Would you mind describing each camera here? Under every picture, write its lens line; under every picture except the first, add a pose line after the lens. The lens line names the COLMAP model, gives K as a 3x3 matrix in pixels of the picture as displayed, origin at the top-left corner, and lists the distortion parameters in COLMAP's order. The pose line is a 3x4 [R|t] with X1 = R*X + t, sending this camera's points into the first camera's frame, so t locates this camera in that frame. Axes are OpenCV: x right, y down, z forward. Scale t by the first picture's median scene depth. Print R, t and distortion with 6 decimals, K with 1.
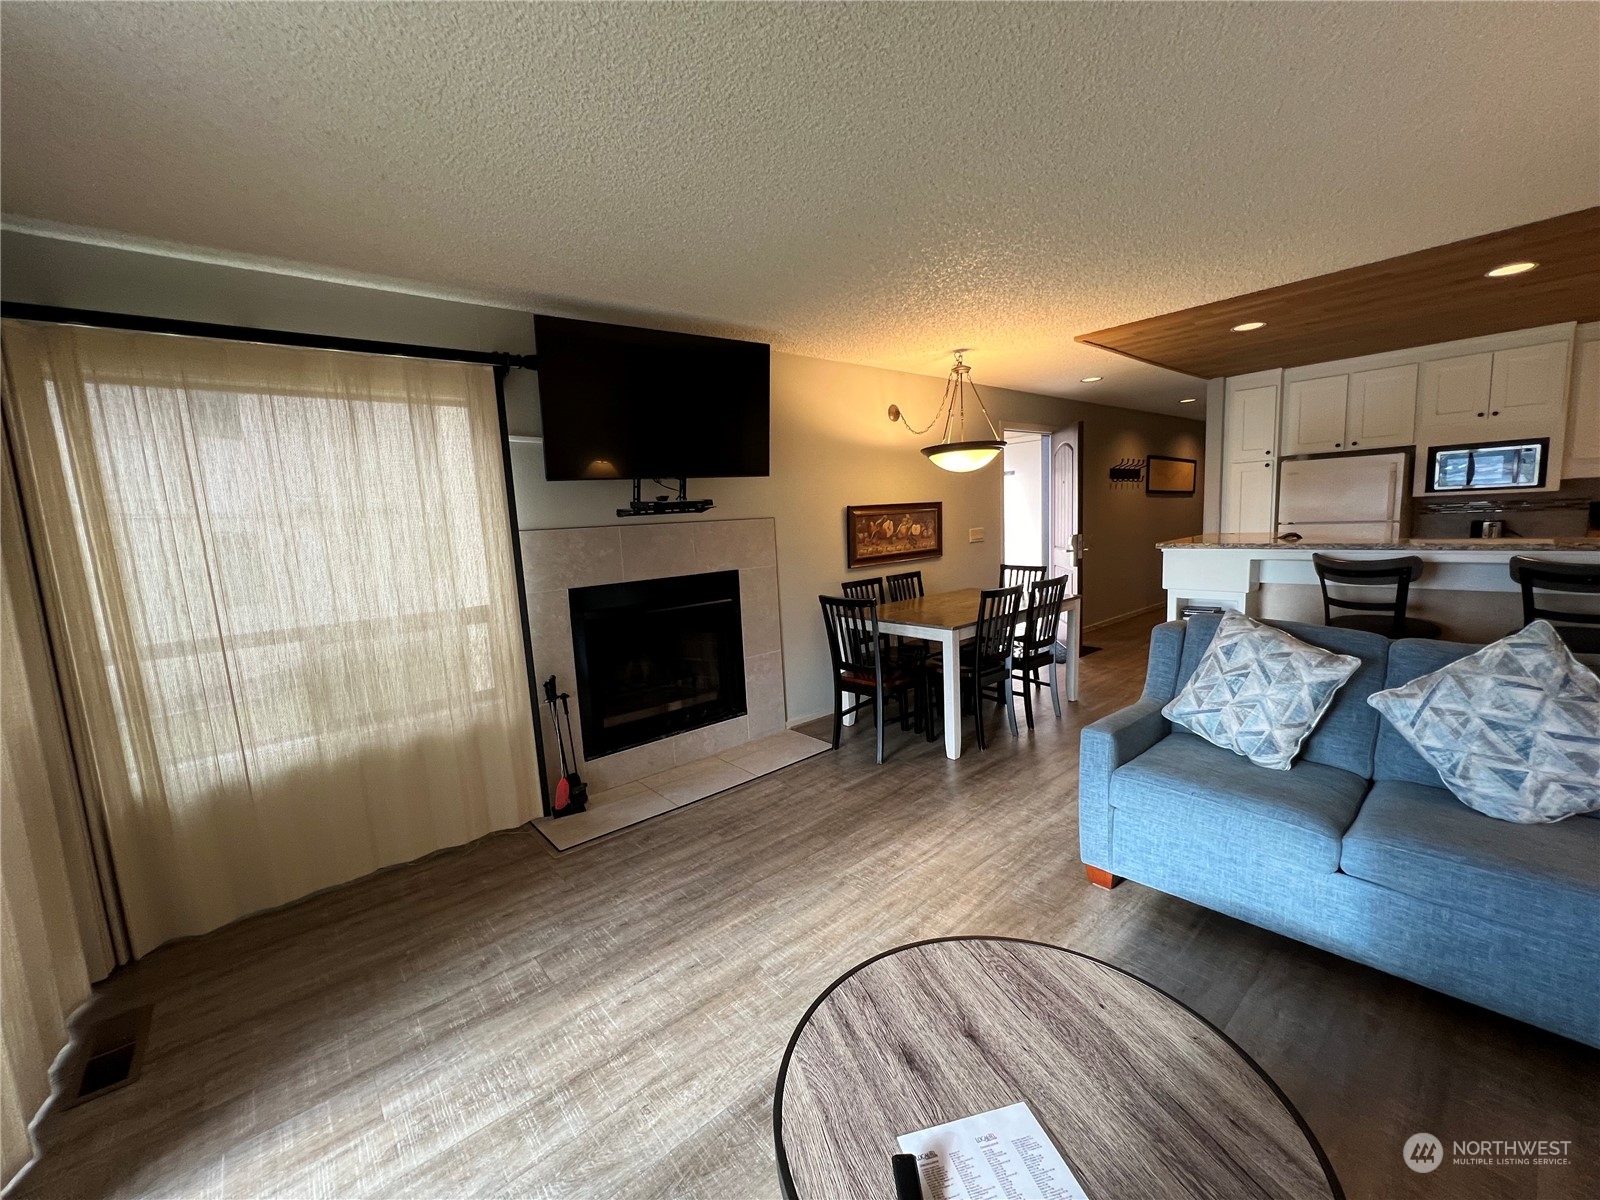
lens RADIAL K [[640.7, 0, 794.3], [0, 640.7, 597.3], [0, 0, 1]] dist [-0.002030, 0.000405]
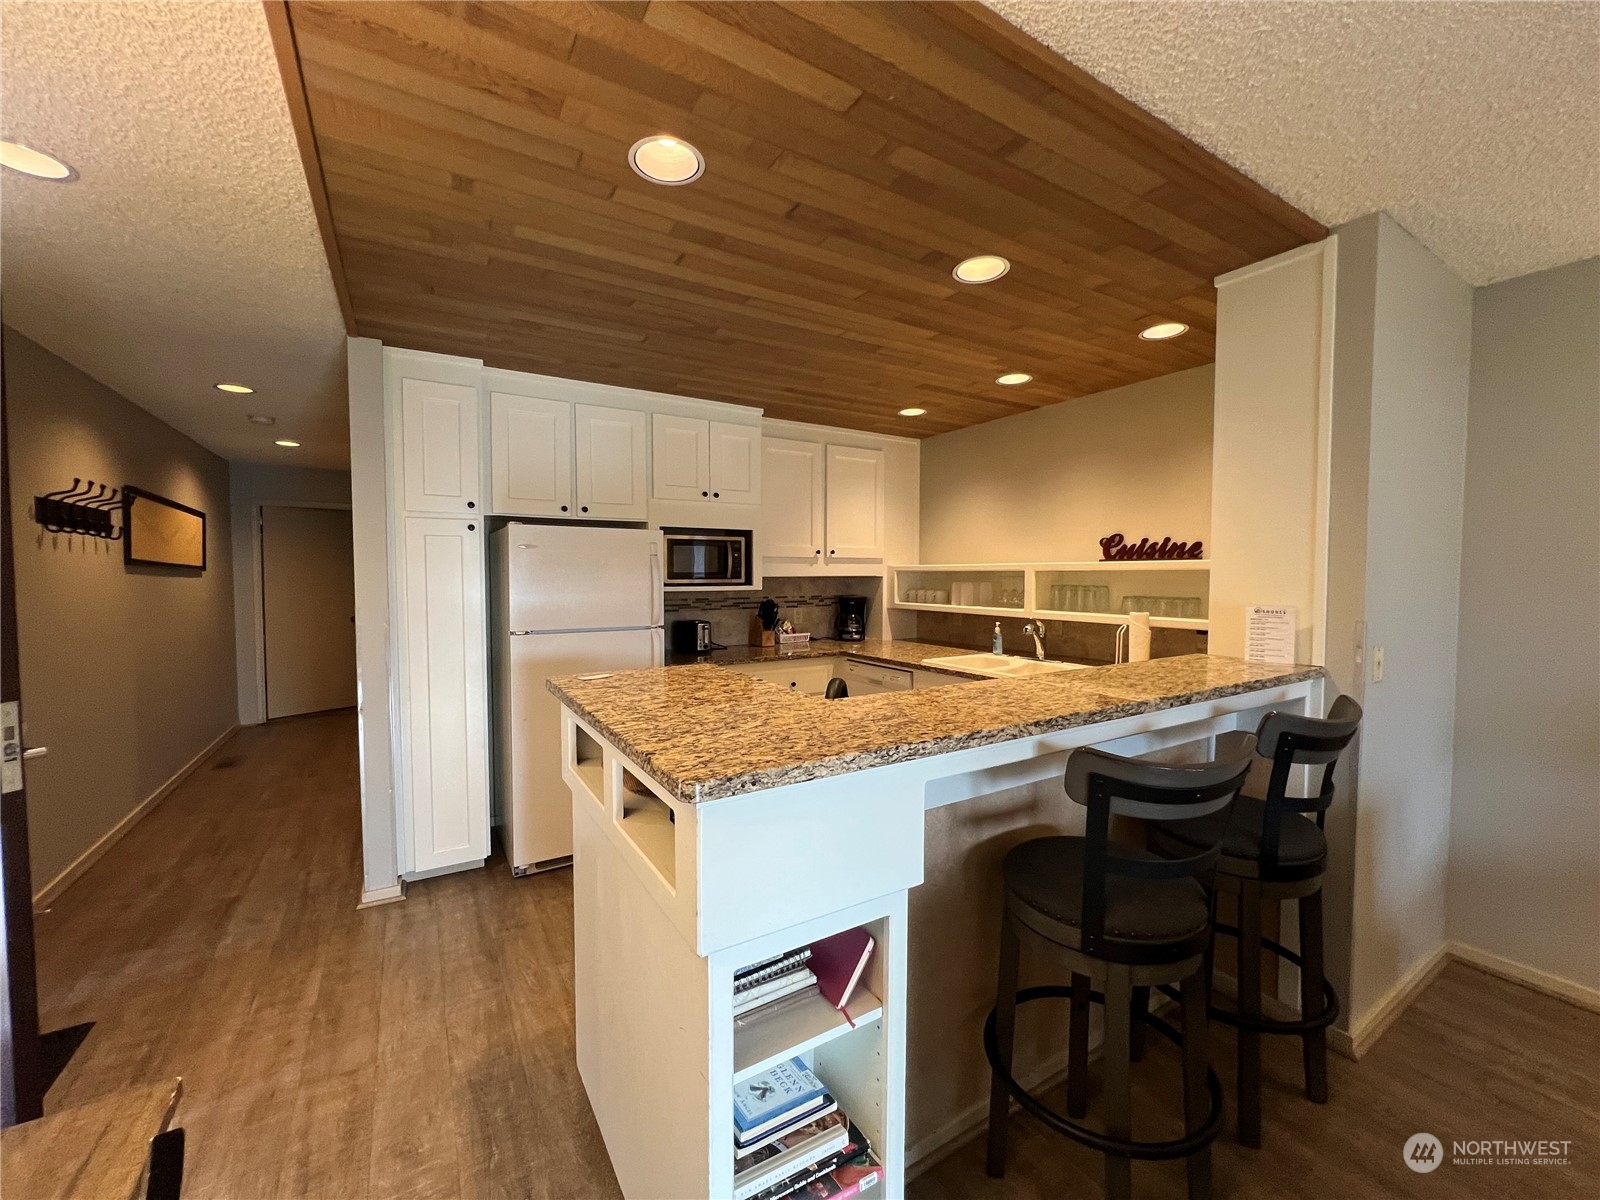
lens RADIAL K [[640.7, 0, 794.3], [0, 640.7, 597.3], [0, 0, 1]] dist [-0.002030, 0.000405]
pose [[0.165483, 0.012486, 0.986134, 0.518411], [0.116343, 0.992690, -0.032093, -0.205725], [-0.979326, 0.120041, 0.162821, 1.368769]]
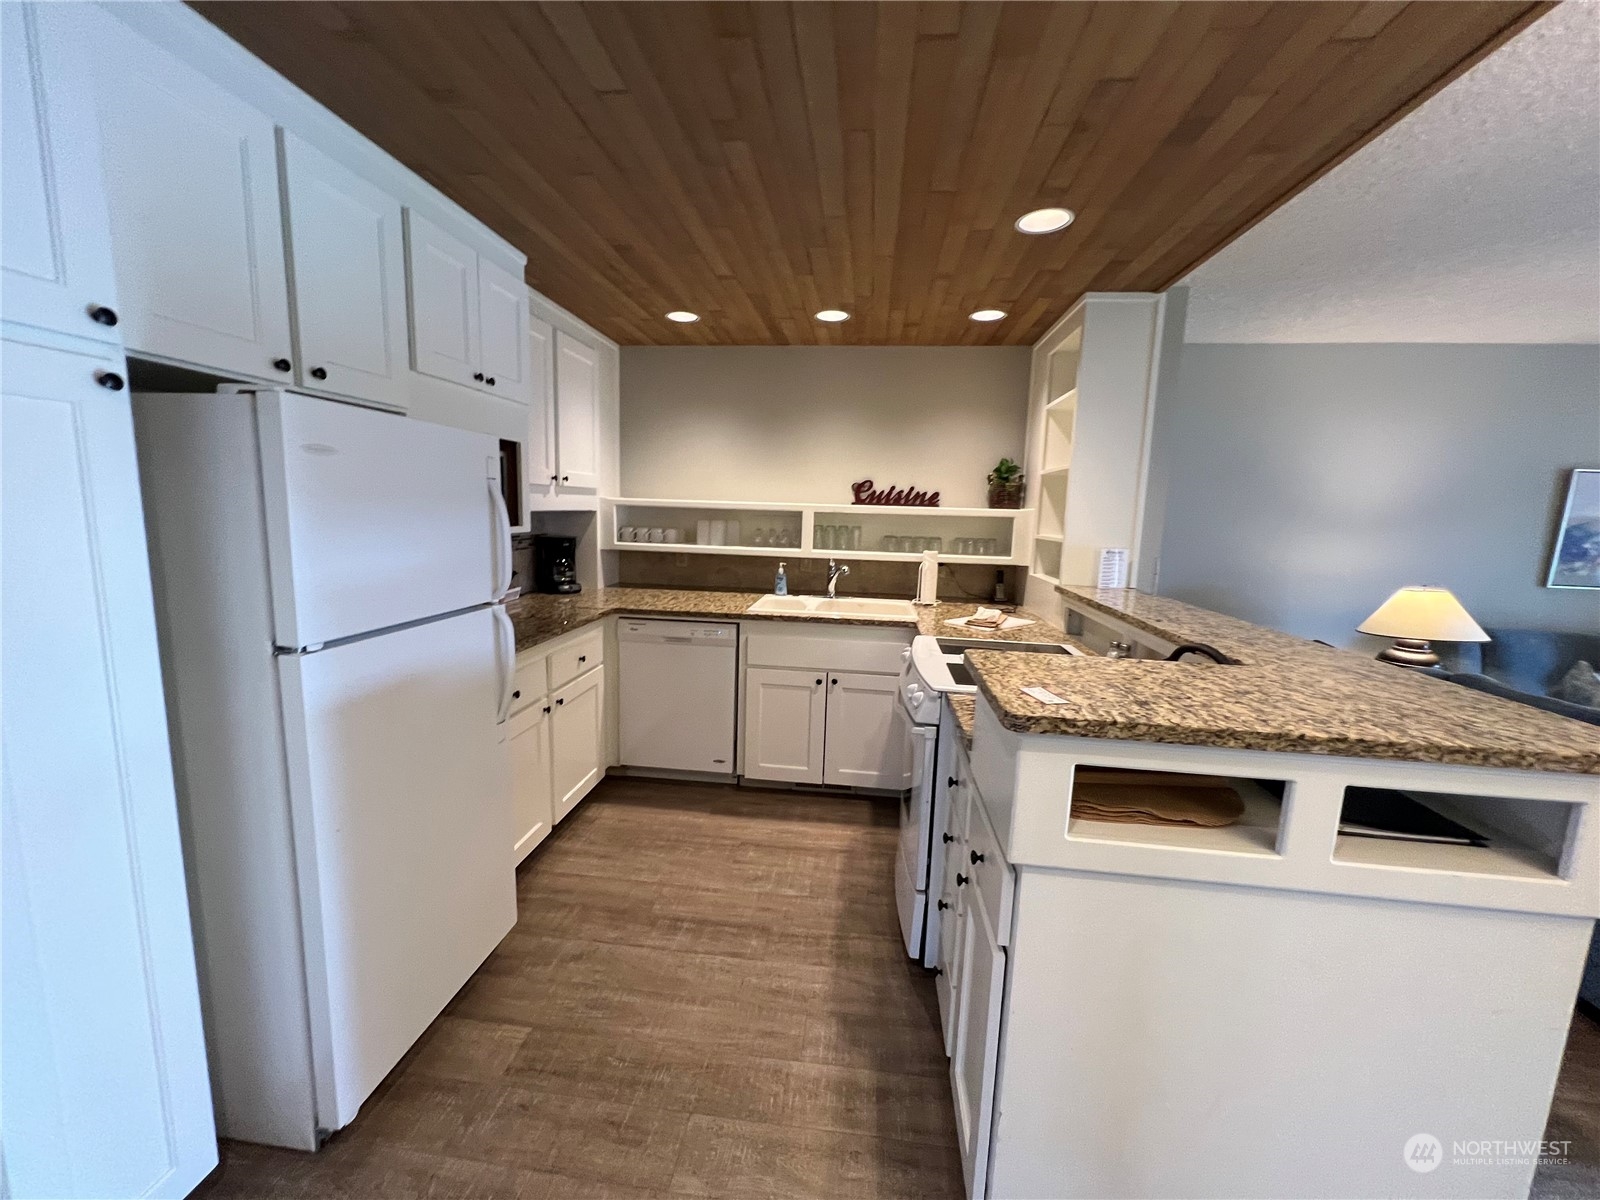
lens RADIAL K [[640.7, 0, 794.3], [0, 640.7, 597.3], [0, 0, 1]] dist [-0.002030, 0.000405]
pose [[-0.678952, -0.075231, 0.730318, 0.944419], [0.094587, 0.977483, 0.188626, -0.335183], [-0.728064, 0.197147, -0.656548, 2.093163]]
